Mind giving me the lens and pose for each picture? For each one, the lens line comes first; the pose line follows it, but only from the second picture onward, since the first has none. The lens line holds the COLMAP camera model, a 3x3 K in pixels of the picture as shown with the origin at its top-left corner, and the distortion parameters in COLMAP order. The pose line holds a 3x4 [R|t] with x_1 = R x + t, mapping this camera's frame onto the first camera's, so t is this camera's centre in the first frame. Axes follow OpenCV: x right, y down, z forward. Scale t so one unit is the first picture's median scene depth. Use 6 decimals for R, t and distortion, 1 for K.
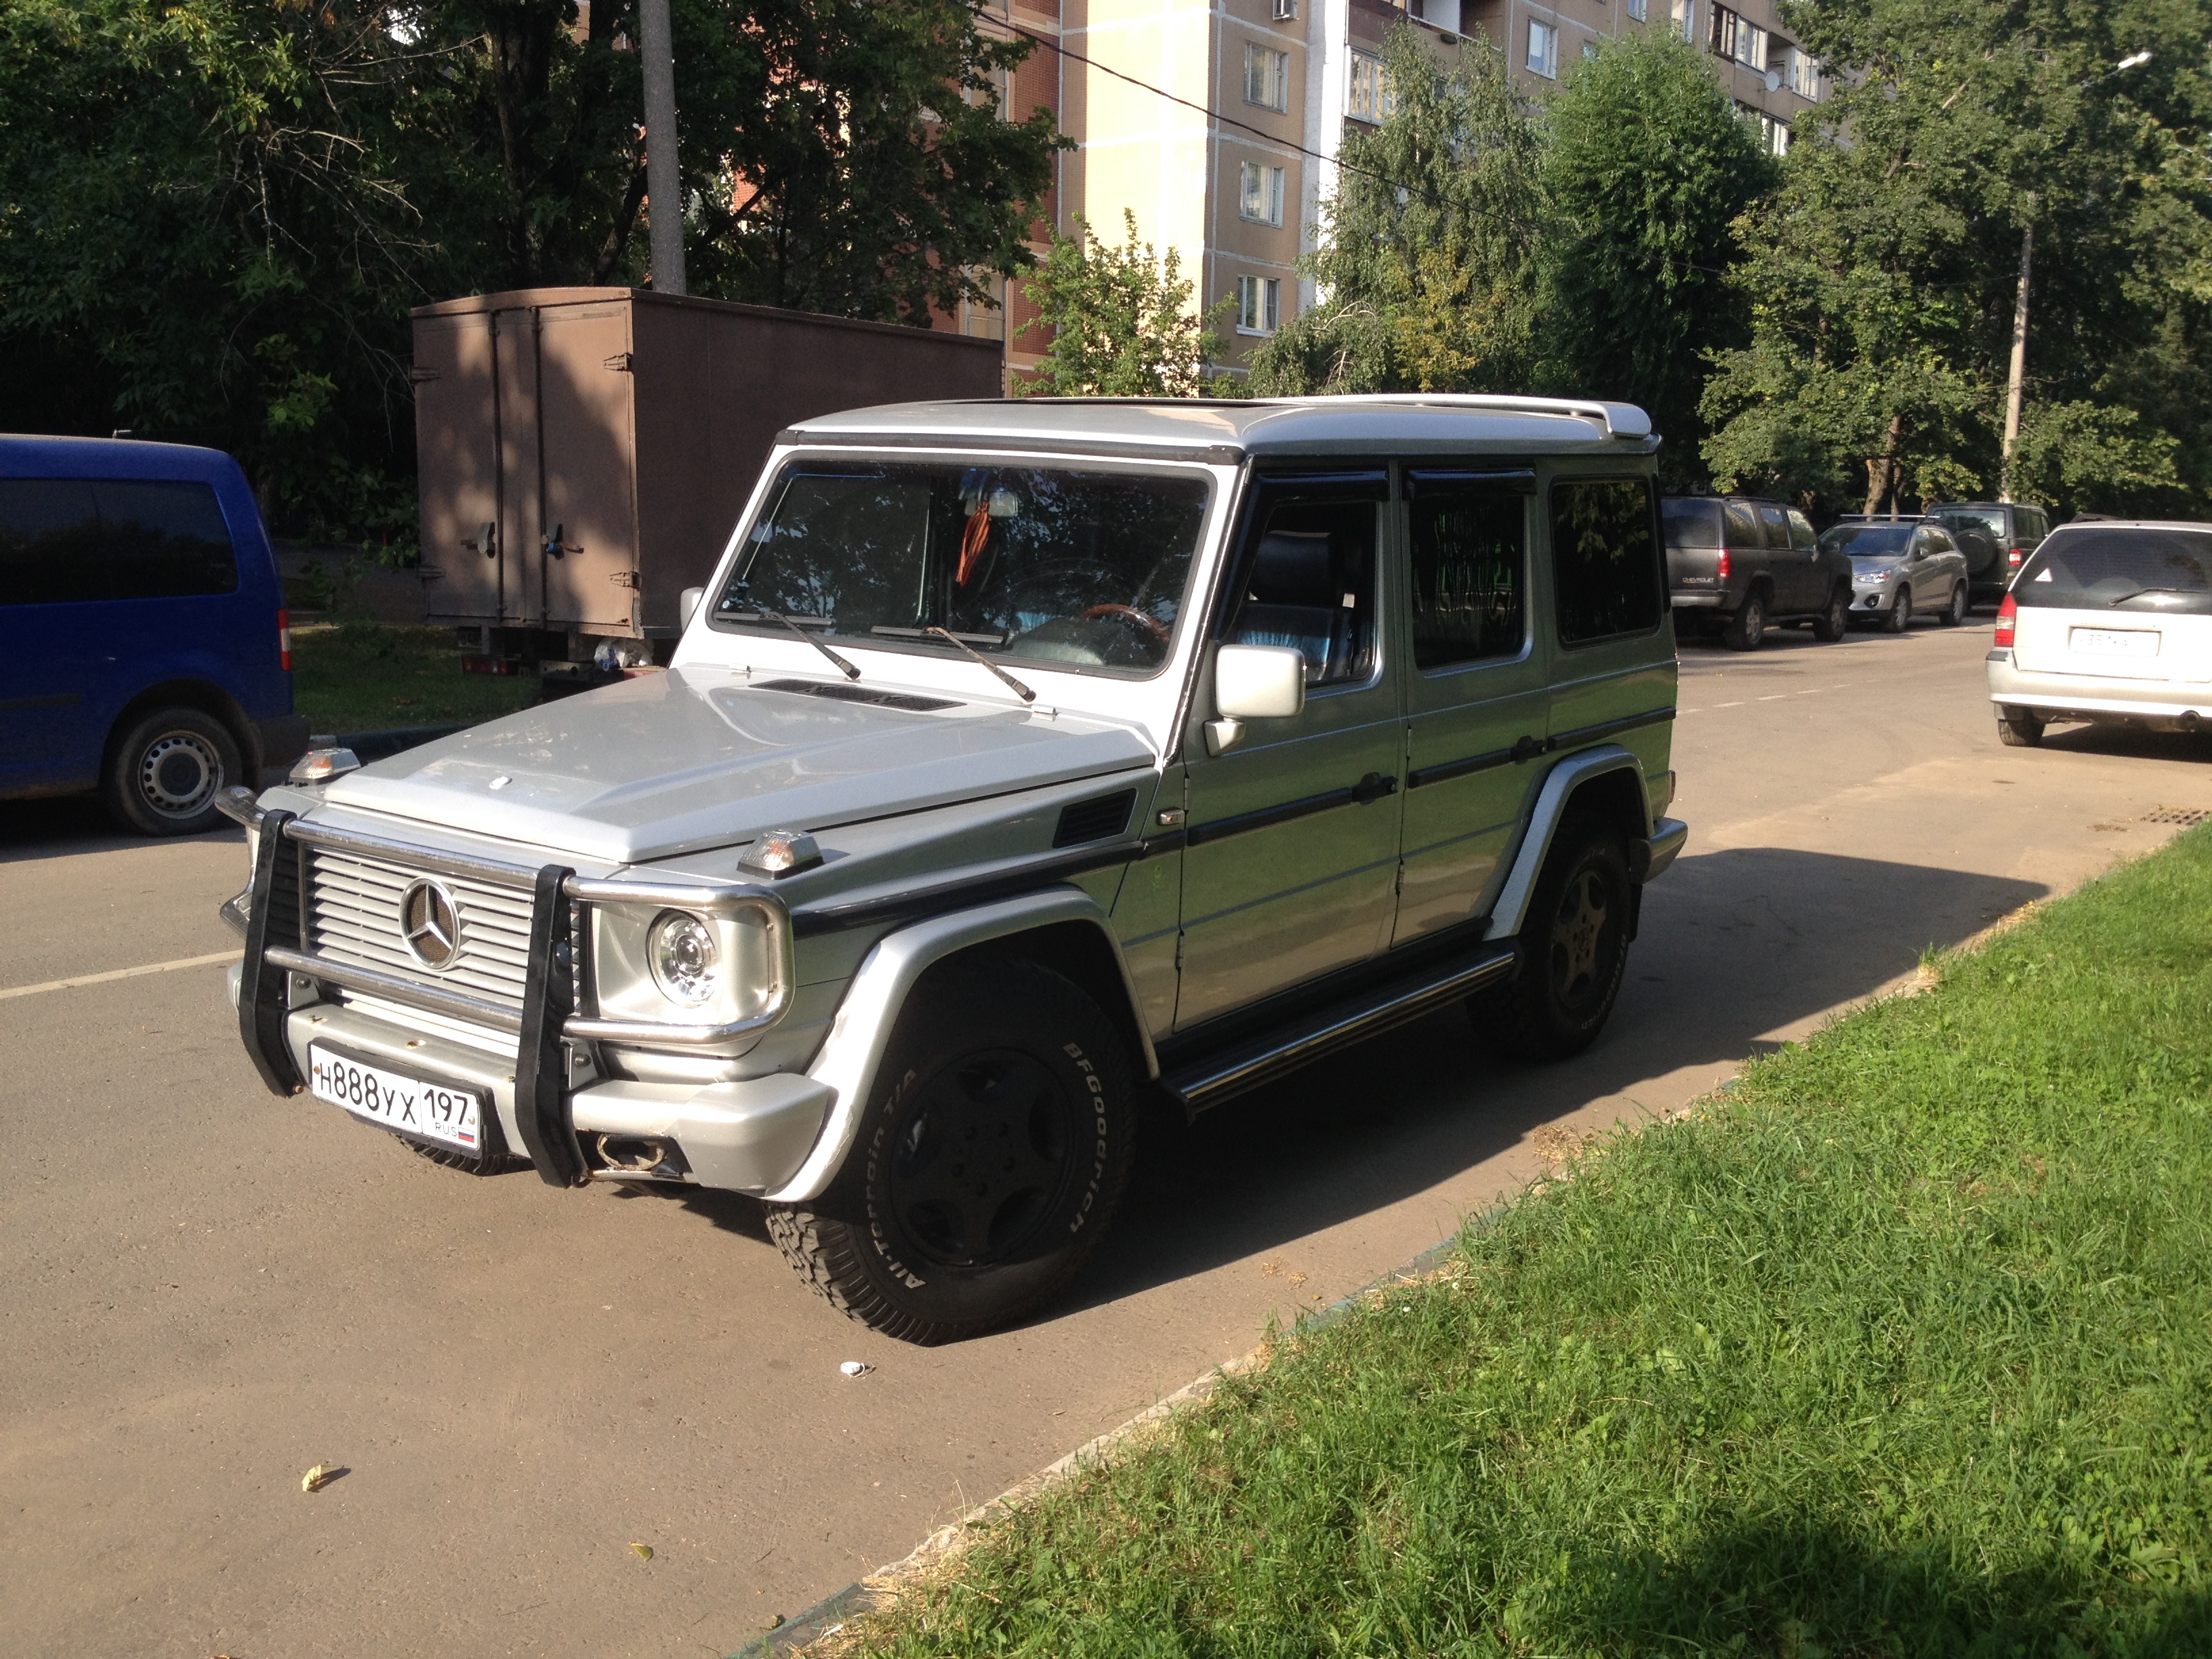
lens RADIAL K [[2073.2, 0, 1106.0], [0, 2073.2, 829.5], [0, 0, 1]] dist [0.085442, -0.001566]
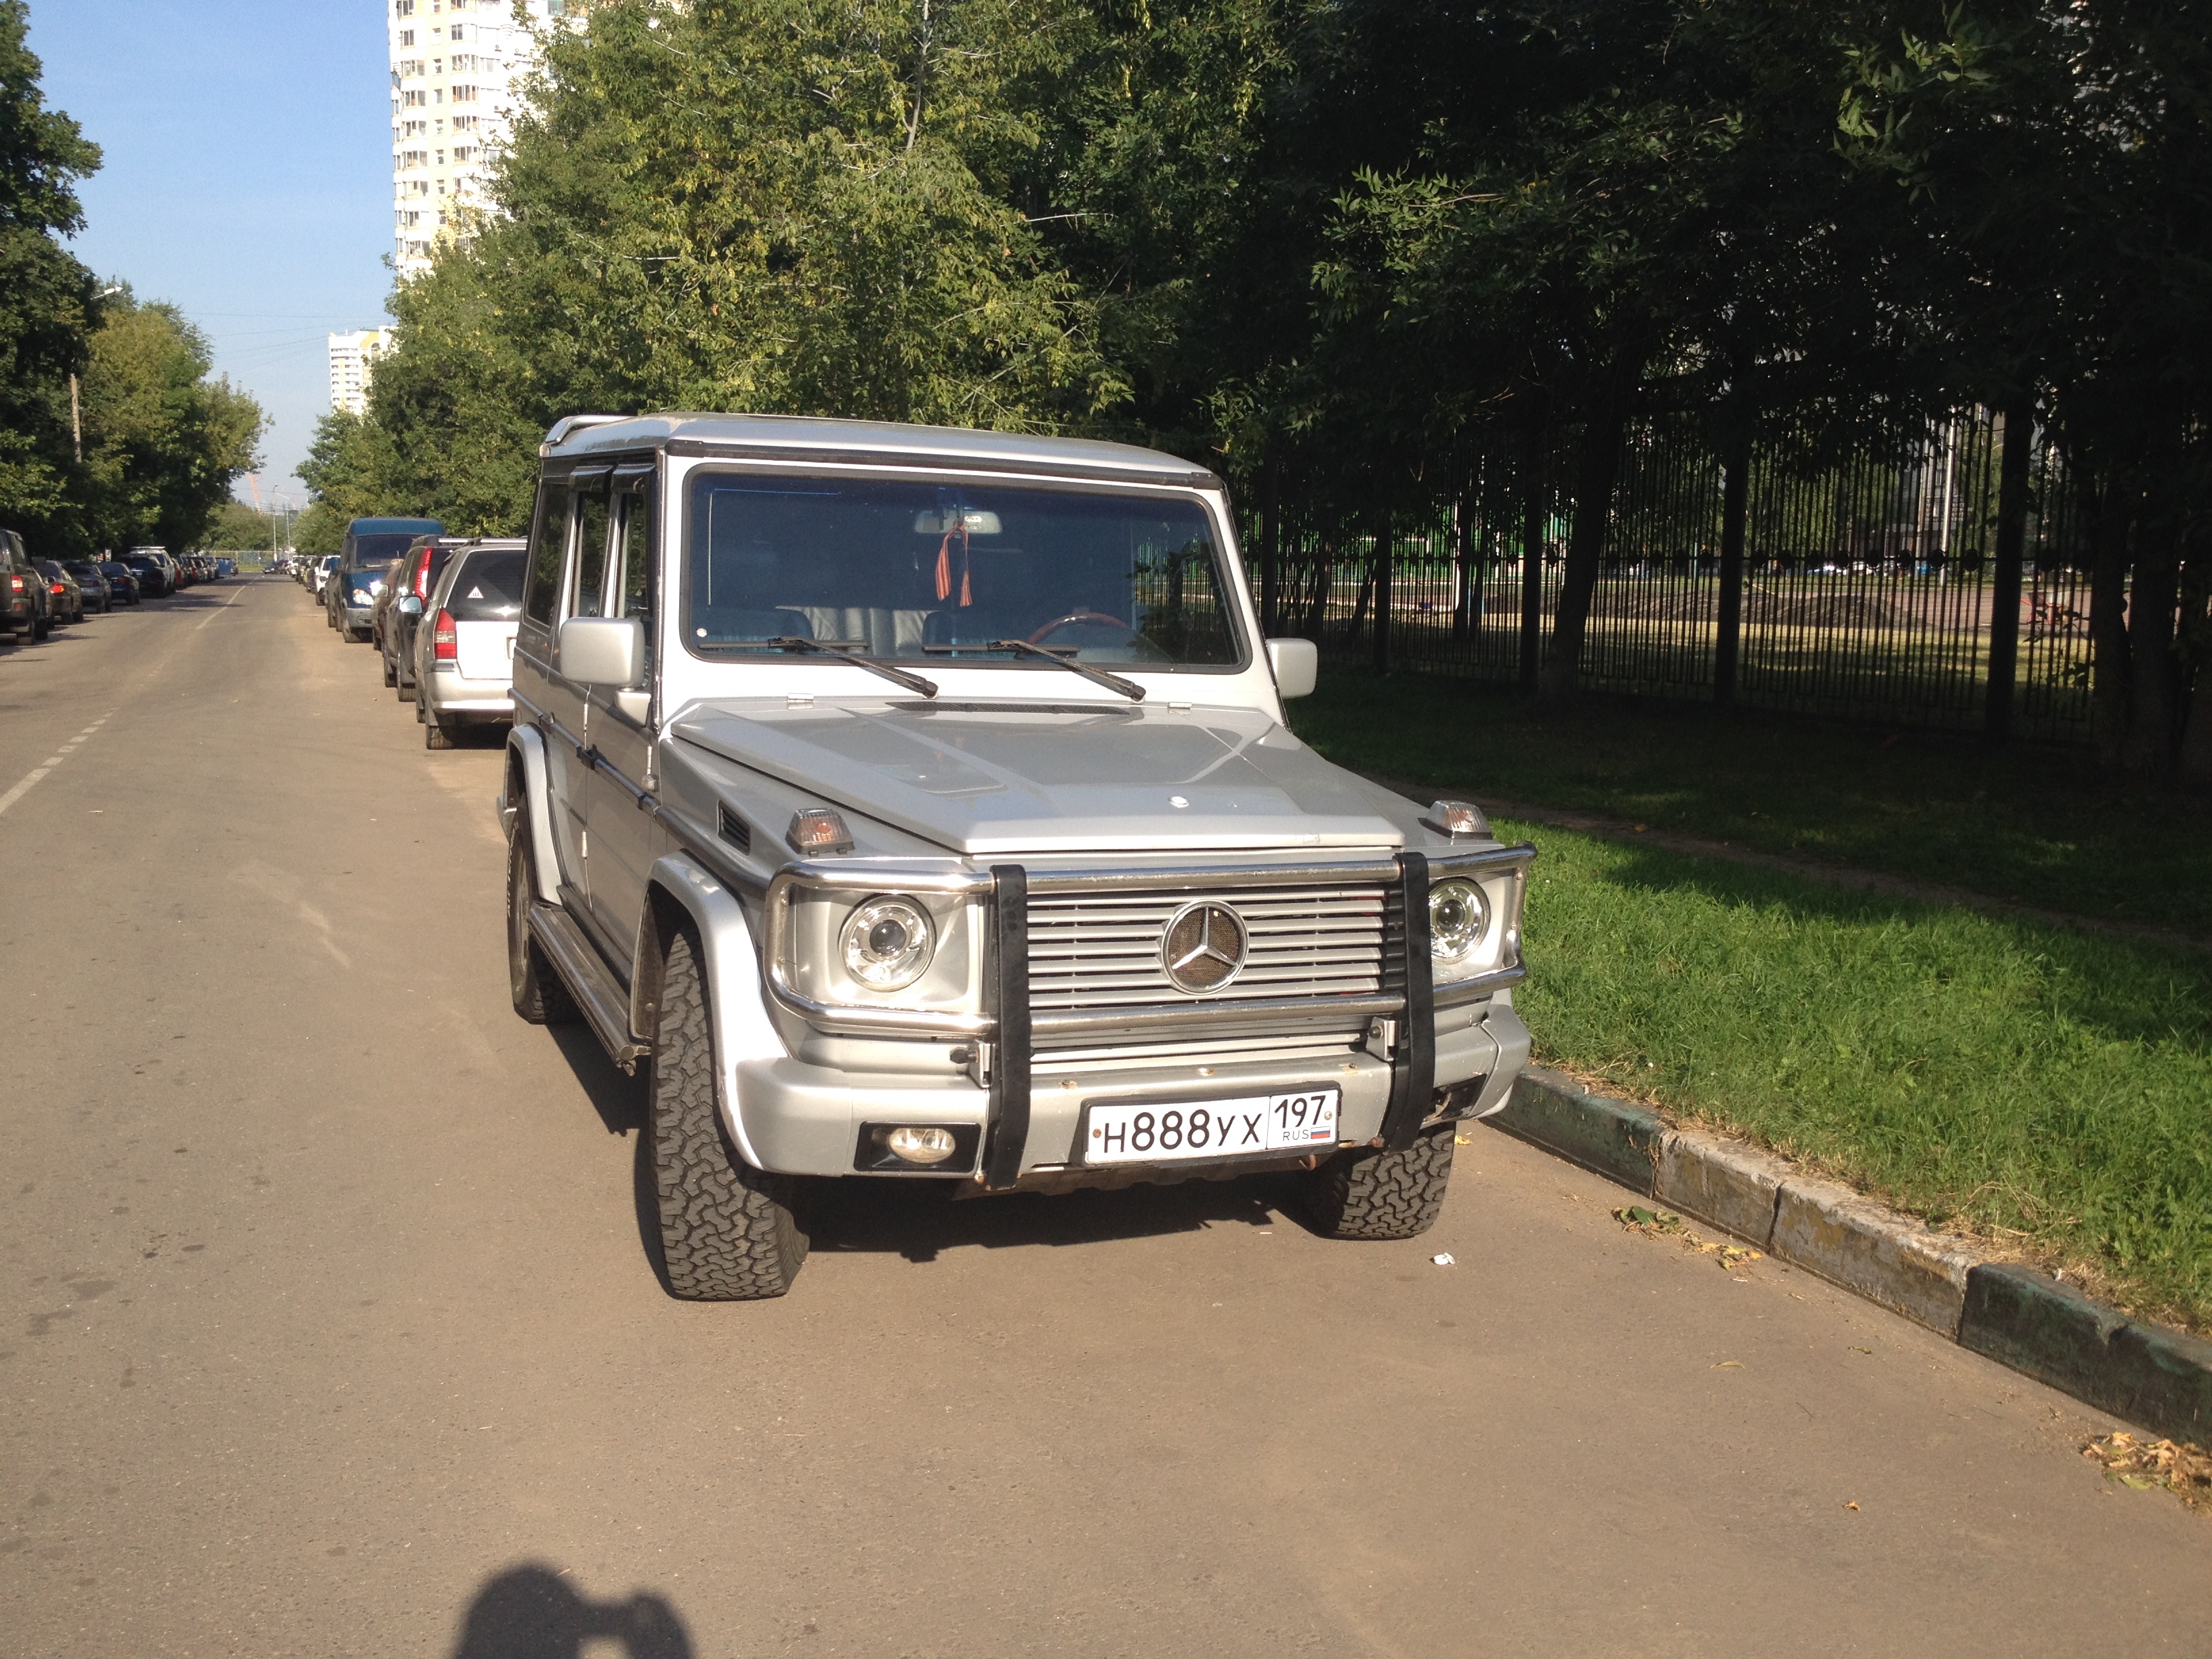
lens RADIAL K [[2070.3, 0, 1106.0], [0, 2070.3, 829.5], [0, 0, 1]] dist [0.099282, -0.163548]
pose [[0.520257, -0.121578, 0.845312, -1.155661], [0.130910, 0.989470, 0.061741, -0.075550], [-0.843917, 0.078539, 0.530694, 0.511528]]
